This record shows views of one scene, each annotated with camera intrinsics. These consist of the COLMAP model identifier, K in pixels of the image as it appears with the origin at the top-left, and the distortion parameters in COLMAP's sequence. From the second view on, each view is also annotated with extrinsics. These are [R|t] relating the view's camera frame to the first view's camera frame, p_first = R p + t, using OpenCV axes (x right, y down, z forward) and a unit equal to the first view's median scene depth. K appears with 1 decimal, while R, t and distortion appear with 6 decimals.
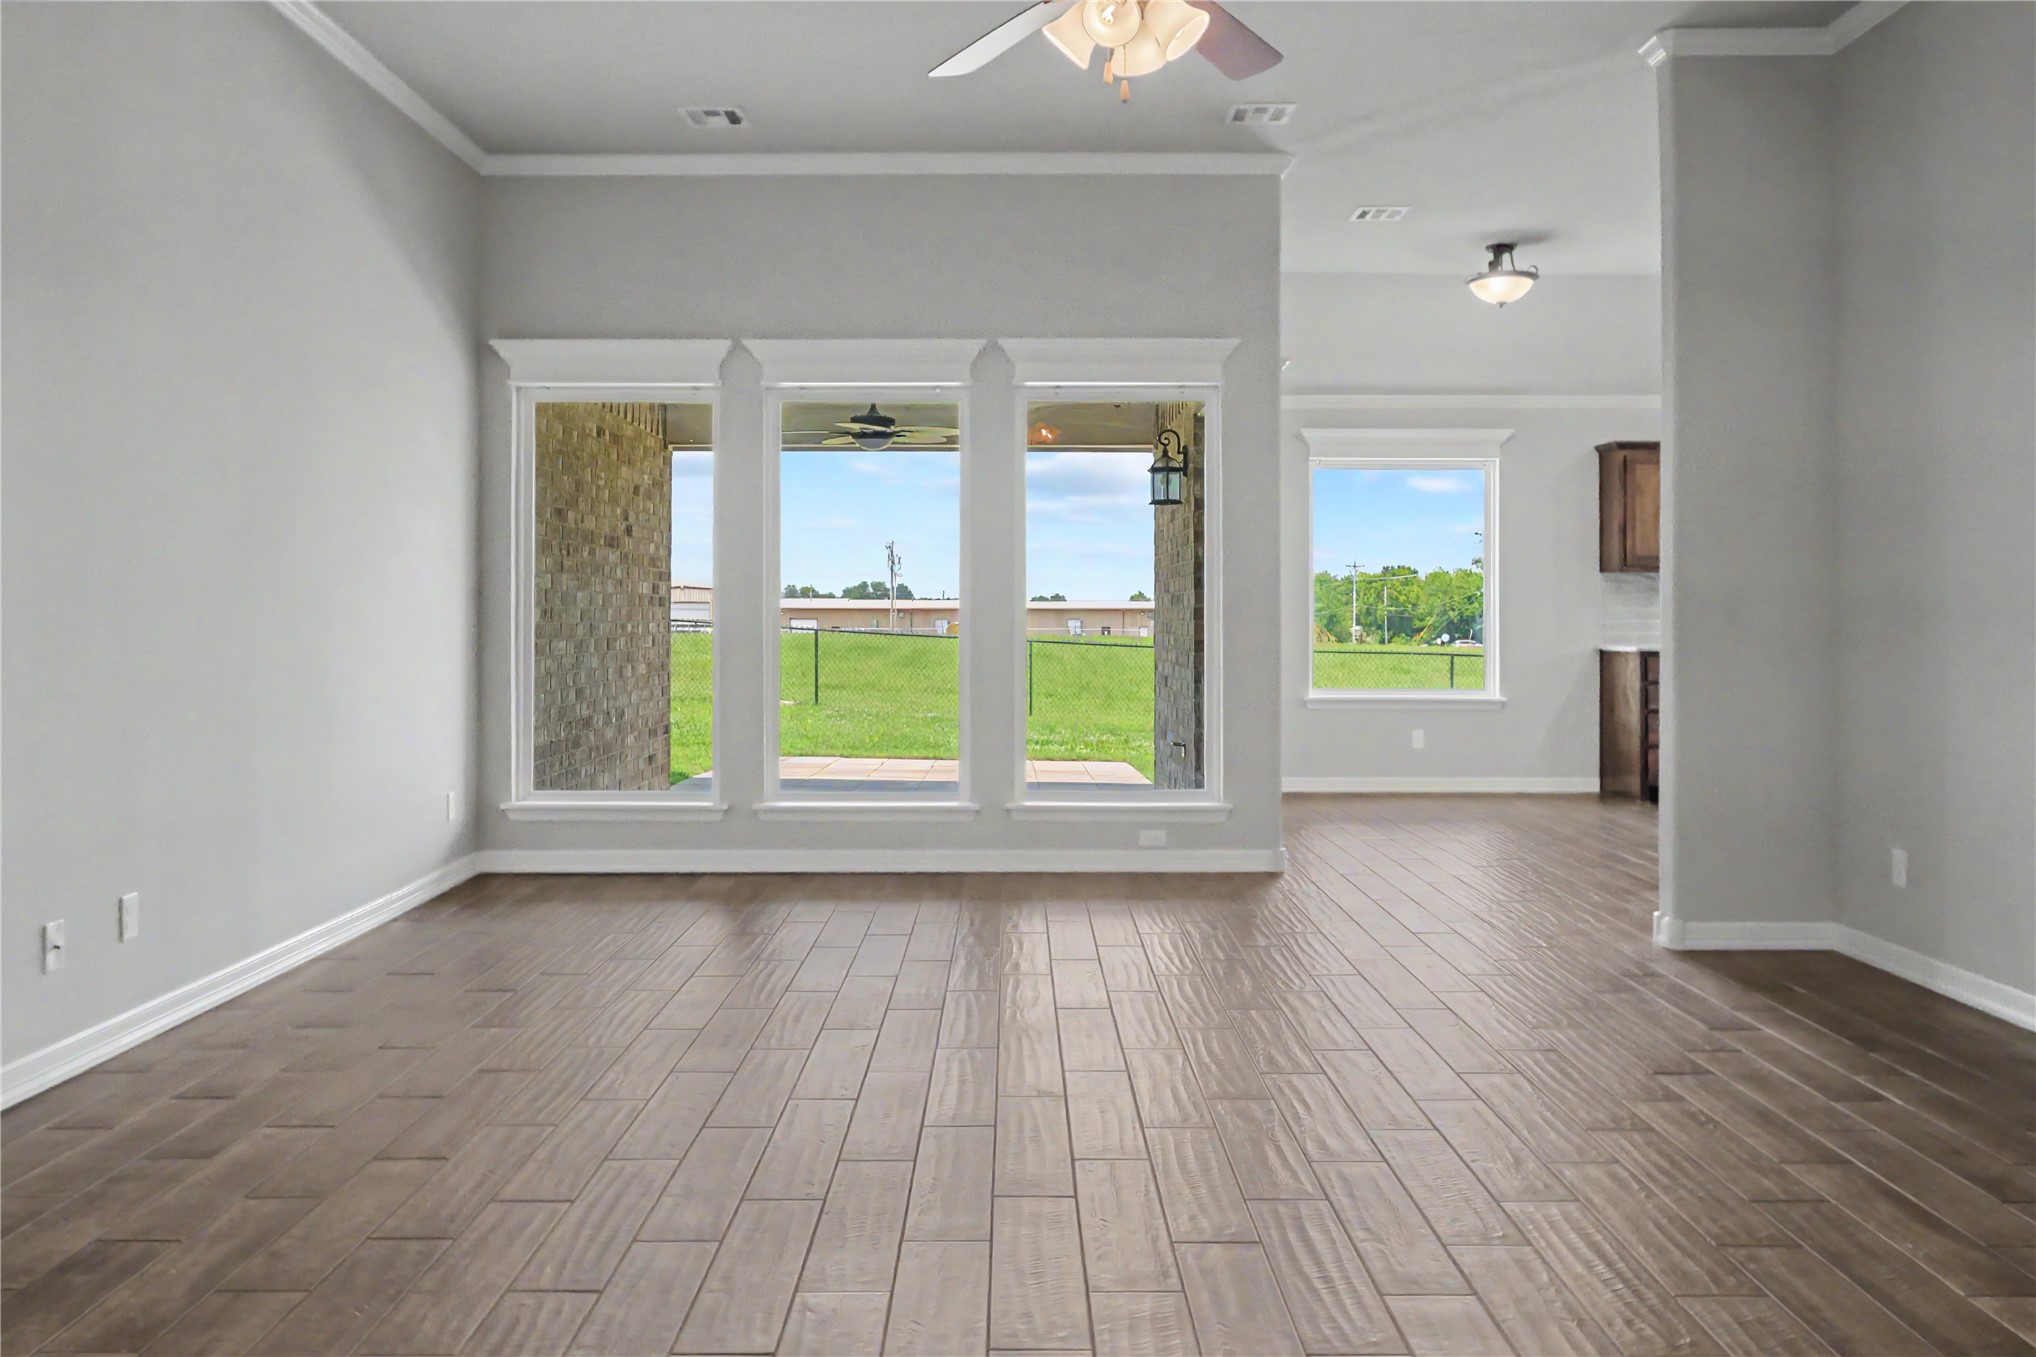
lens RADIAL K [[1521.8, 0, 1013.4], [0, 1521.8, 643.9], [0, 0, 1]] dist [0.002313, 0.000069]
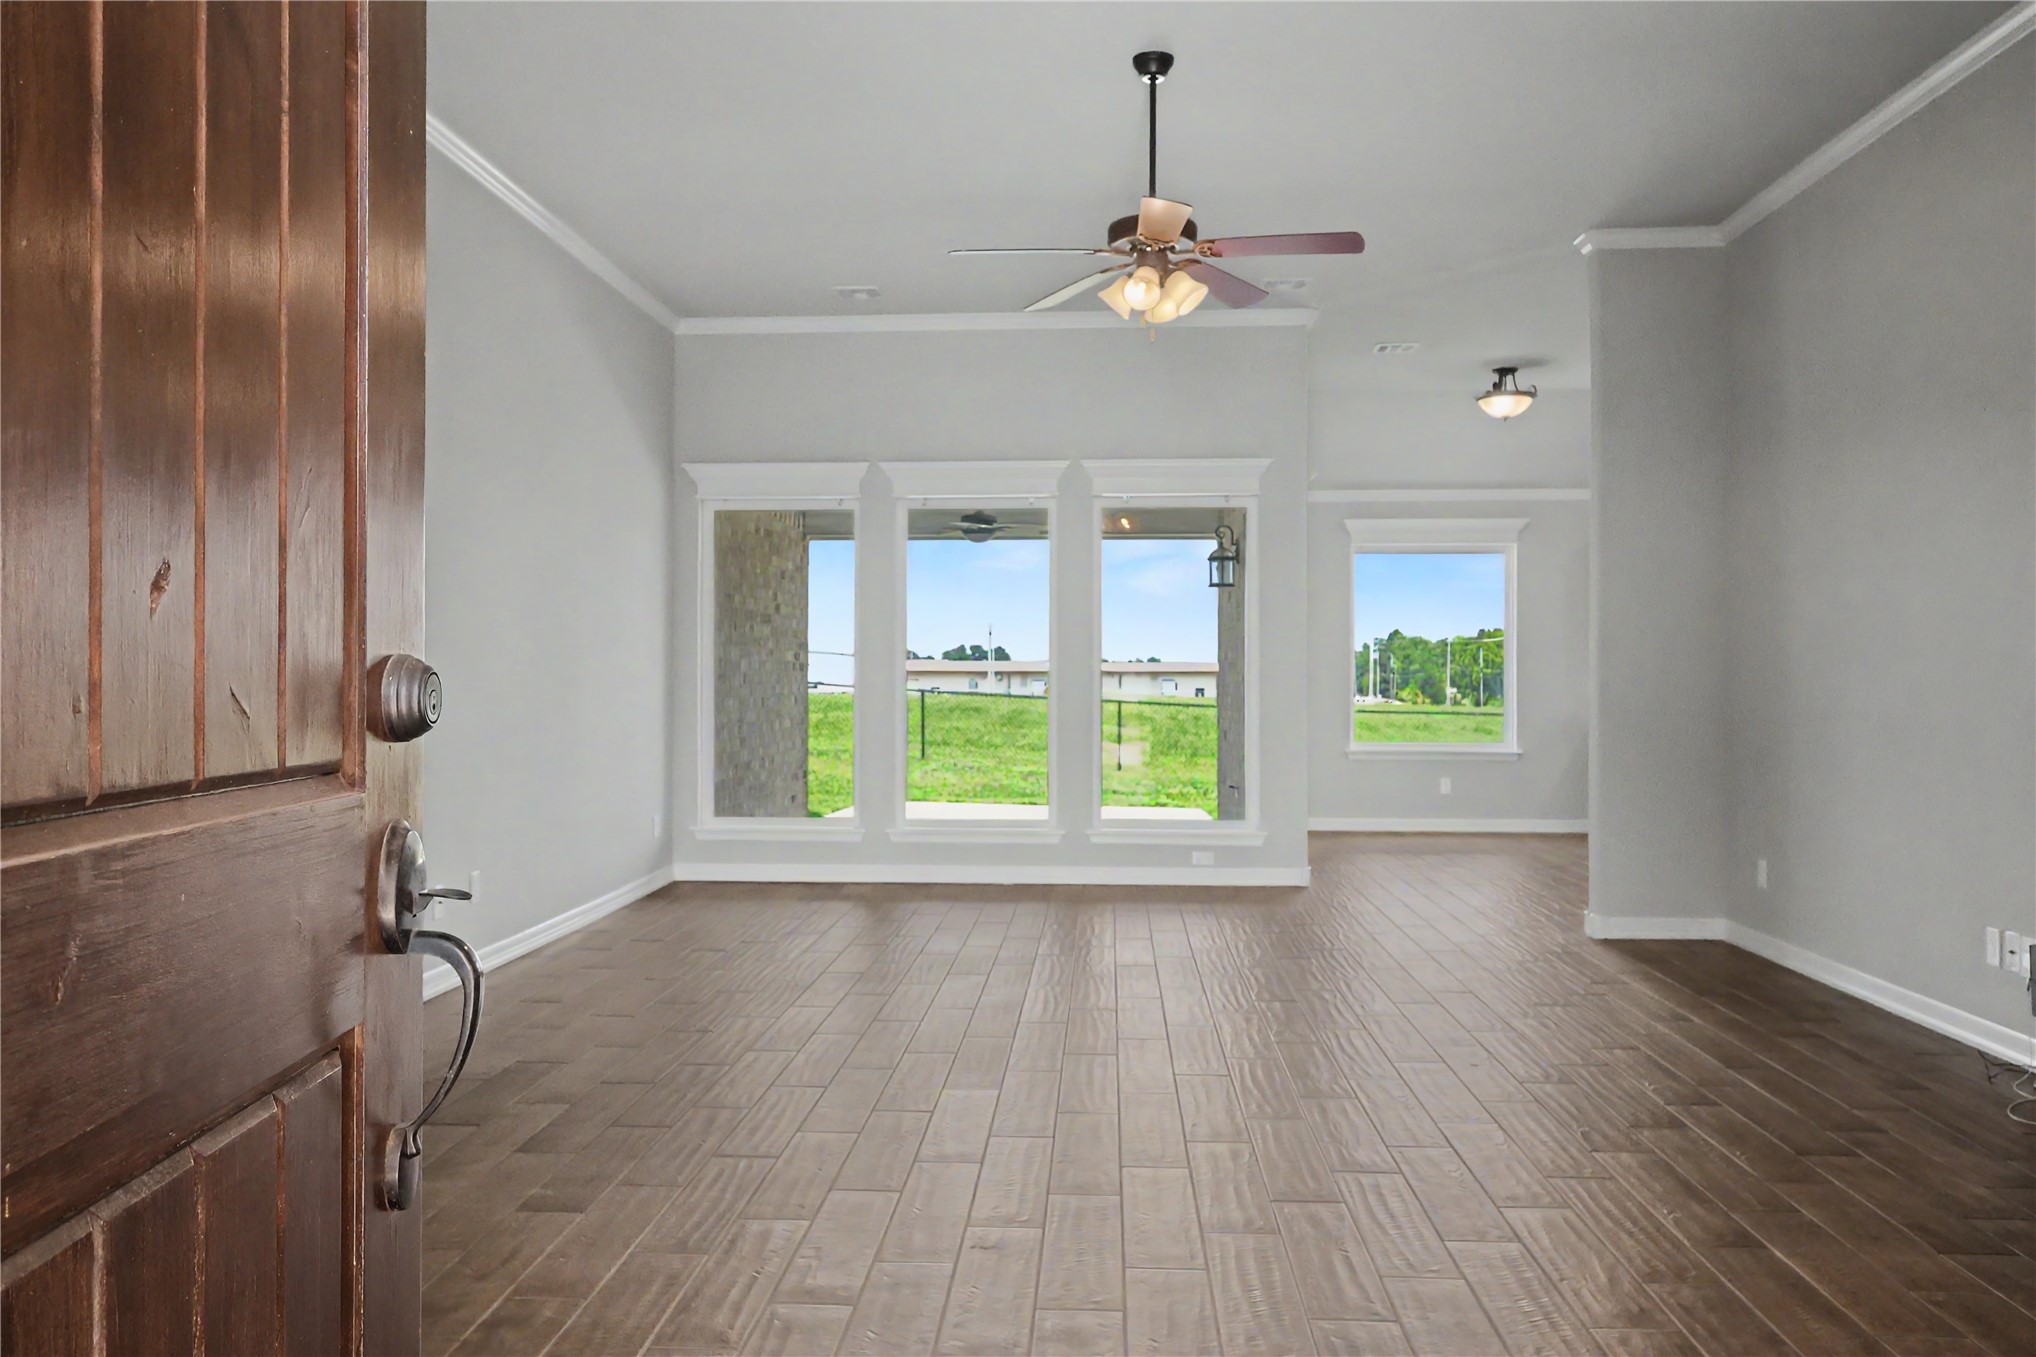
lens RADIAL K [[1521.8, 0, 1013.4], [0, 1521.8, 643.9], [0, 0, 1]] dist [0.002313, 0.000069]
pose [[0.997968, -0.000769, -0.063719, 0.012848], [-0.001809, 0.999183, -0.040384, 0.002168], [0.063698, 0.040417, 0.997150, -0.211772]]
